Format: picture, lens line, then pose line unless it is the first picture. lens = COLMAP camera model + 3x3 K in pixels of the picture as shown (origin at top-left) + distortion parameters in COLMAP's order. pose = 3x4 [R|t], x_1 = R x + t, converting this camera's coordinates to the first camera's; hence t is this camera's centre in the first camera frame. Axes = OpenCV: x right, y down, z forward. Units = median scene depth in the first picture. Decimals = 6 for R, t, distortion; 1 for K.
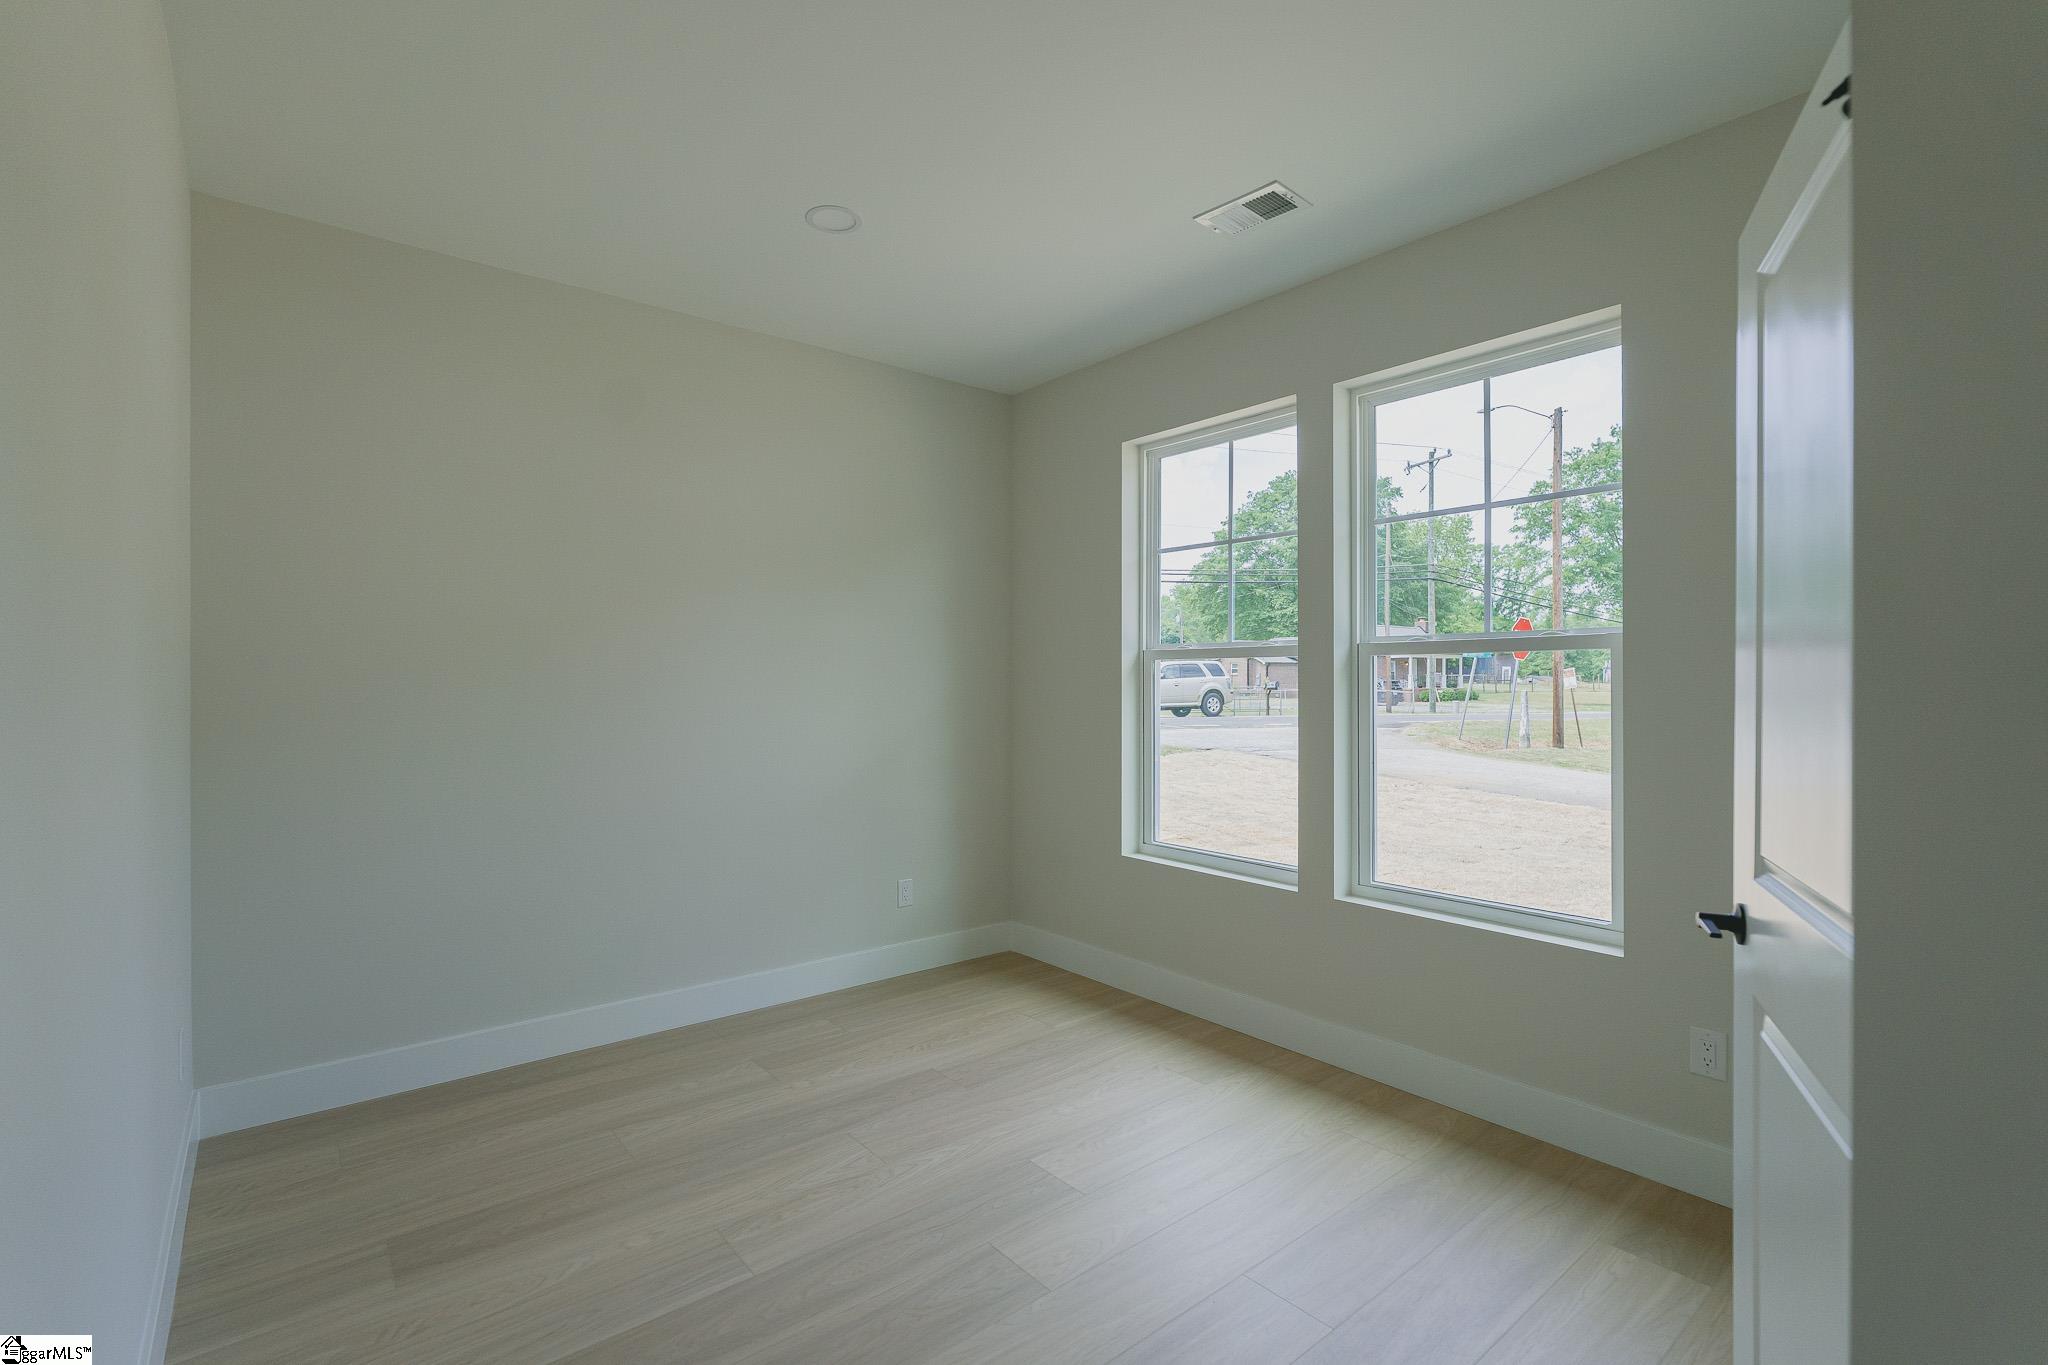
lens RADIAL K [[905.6, 0, 1025.1], [0, 905.6, 686.7], [0, 0, 1]] dist [-0.004069, -0.000021]
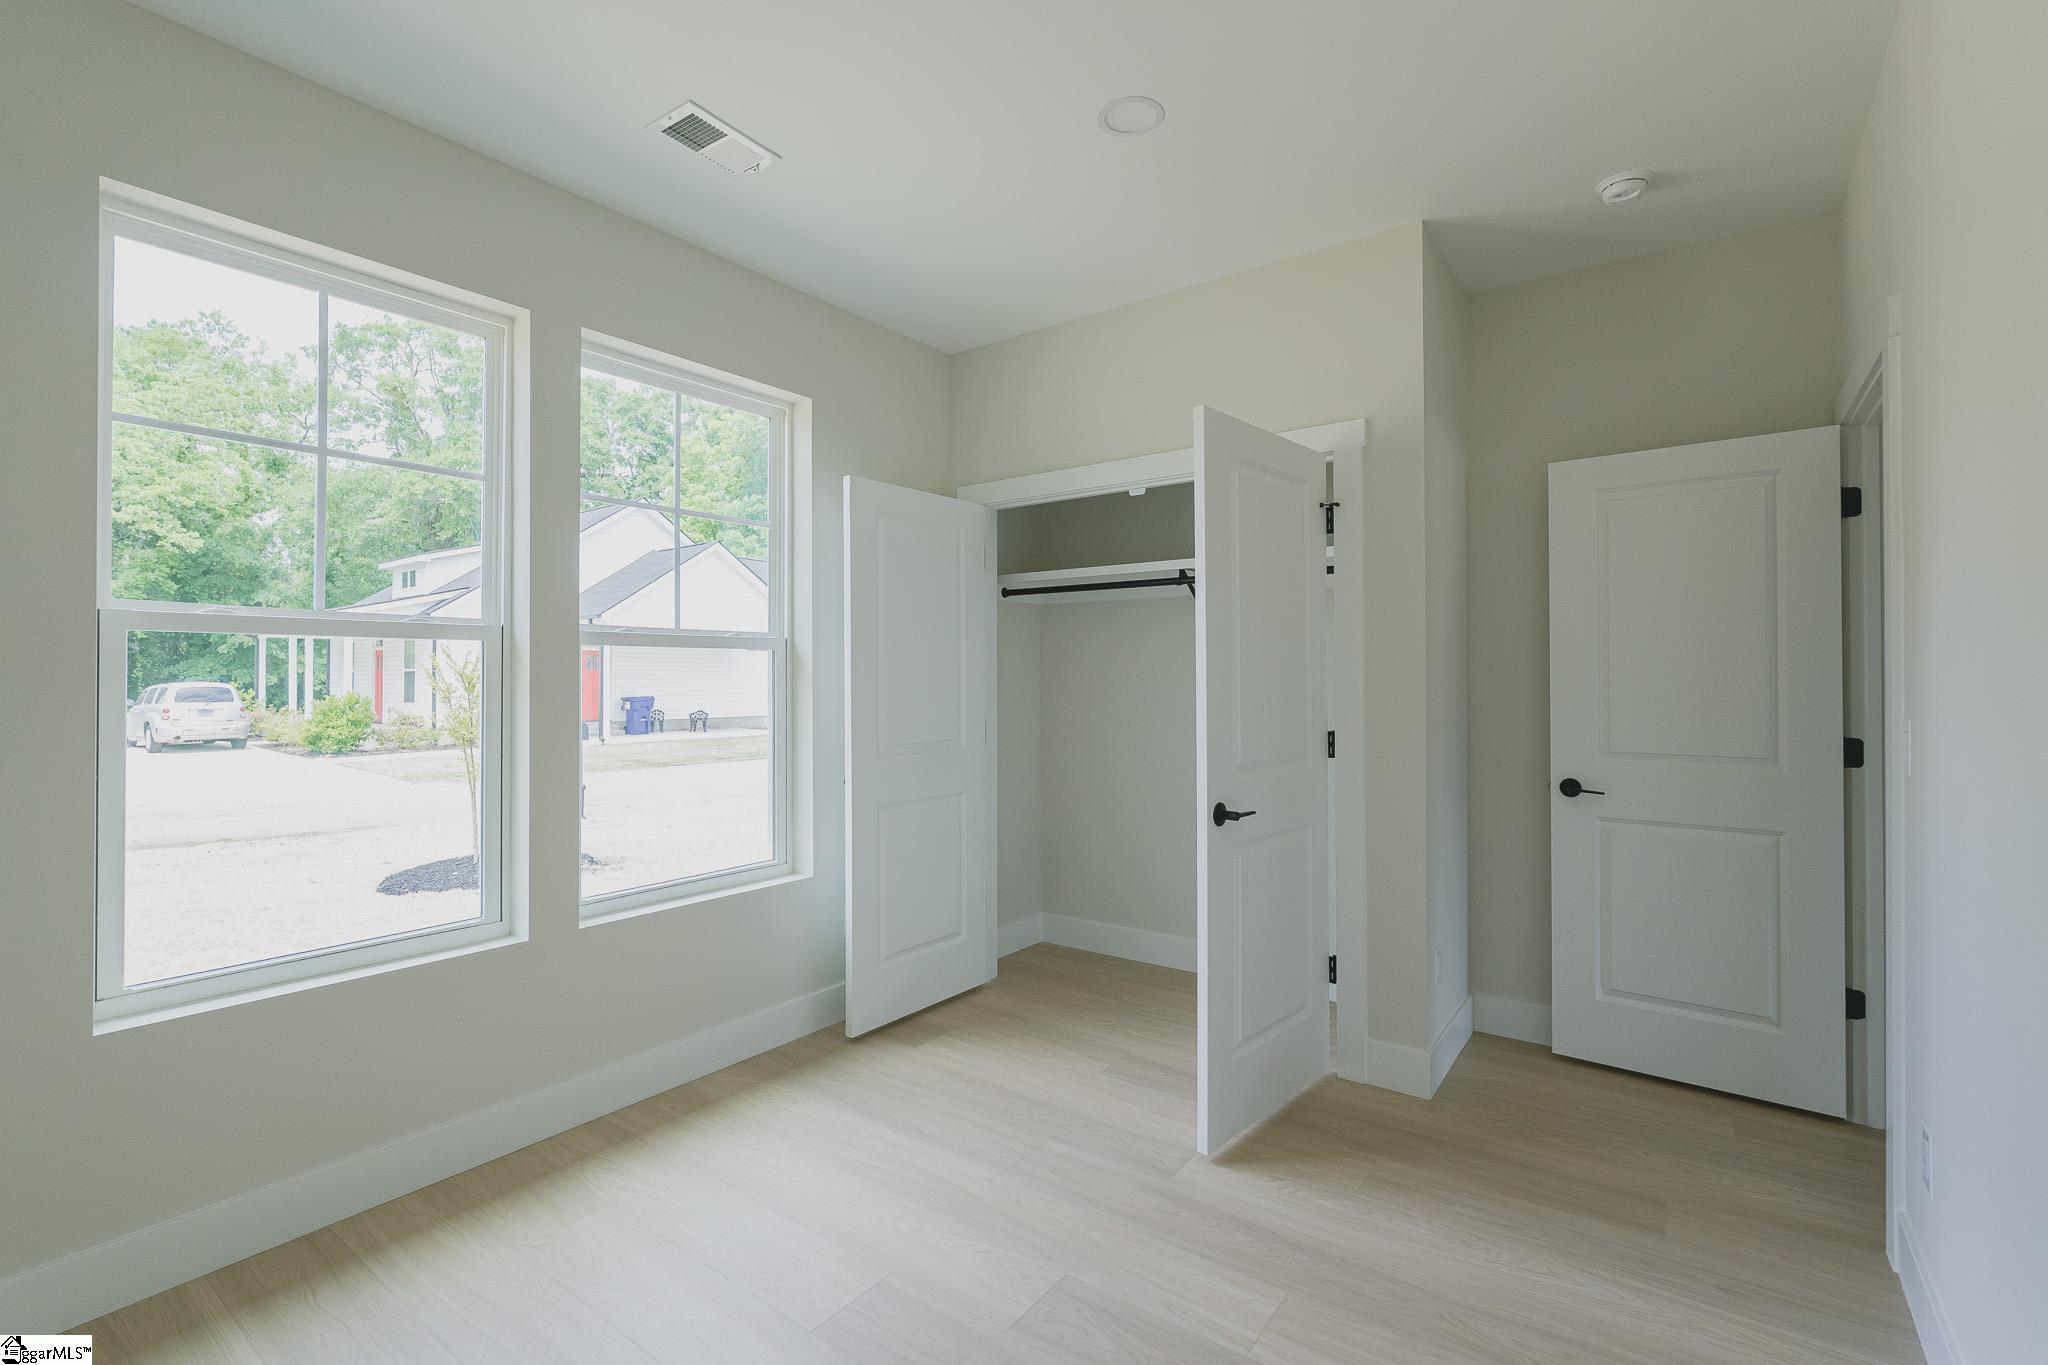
lens RADIAL K [[905.6, 0, 1025.1], [0, 905.6, 686.7], [0, 0, 1]] dist [-0.004069, -0.000021]
pose [[-0.231098, -0.010824, 0.972870, -0.526041], [0.002618, 0.999928, 0.011747, 0.000844], [-0.972927, 0.005262, -0.231053, 0.724546]]
